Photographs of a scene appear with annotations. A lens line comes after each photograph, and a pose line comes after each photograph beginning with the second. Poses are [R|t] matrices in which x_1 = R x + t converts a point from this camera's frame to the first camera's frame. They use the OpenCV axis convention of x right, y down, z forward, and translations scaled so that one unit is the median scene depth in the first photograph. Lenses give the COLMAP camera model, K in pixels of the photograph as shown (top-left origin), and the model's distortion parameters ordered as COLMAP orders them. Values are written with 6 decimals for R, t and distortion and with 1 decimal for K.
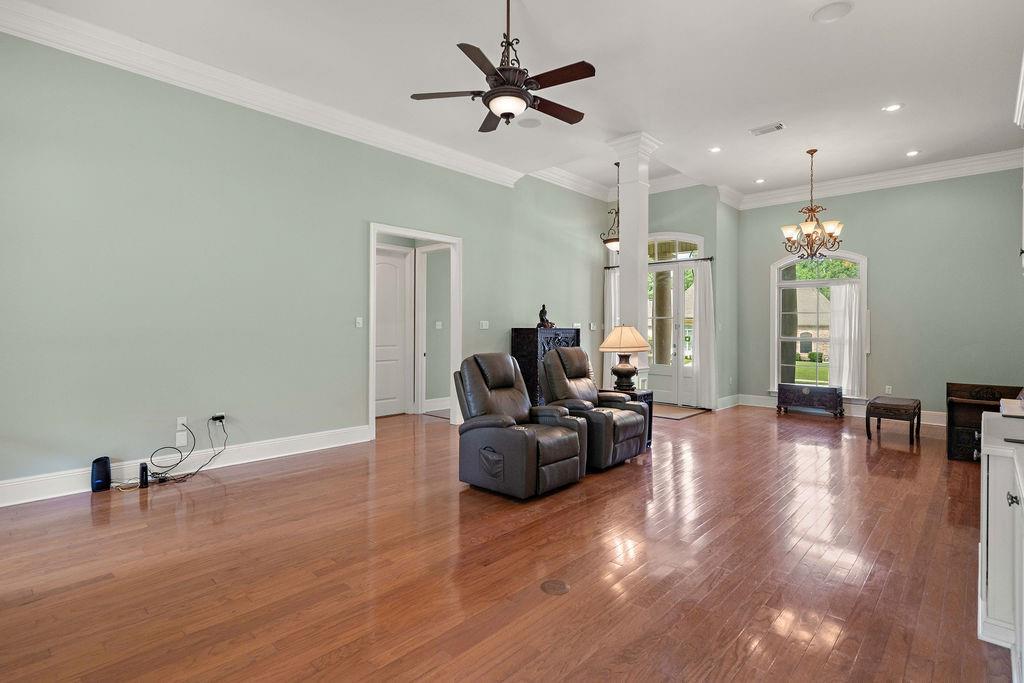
lens RADIAL K [[493.6, 0, 512.8], [0, 493.6, 337.8], [0, 0, 1]] dist [-0.003716, 0.002077]
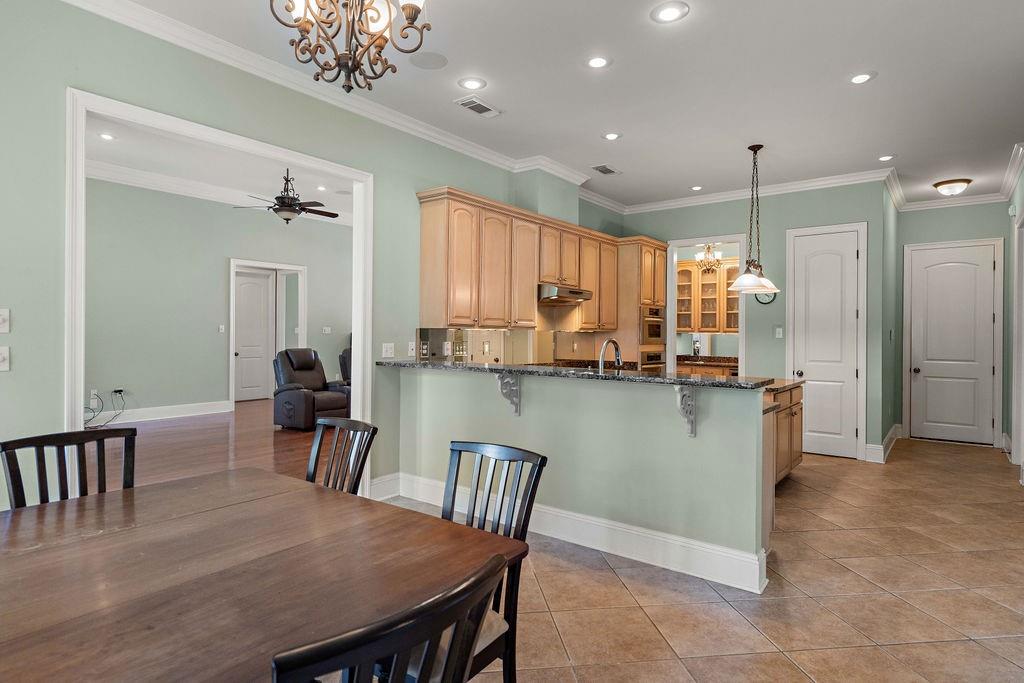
lens RADIAL K [[565.9, 0, 517.1], [0, 565.9, 345.0], [0, 0, 1]] dist [0.013730, -0.000625]
pose [[0.995453, -0.001666, 0.095237, 0.498186], [0.001311, 0.999992, 0.003791, 0.013082], [-0.095243, -0.003649, 0.995447, -0.937175]]
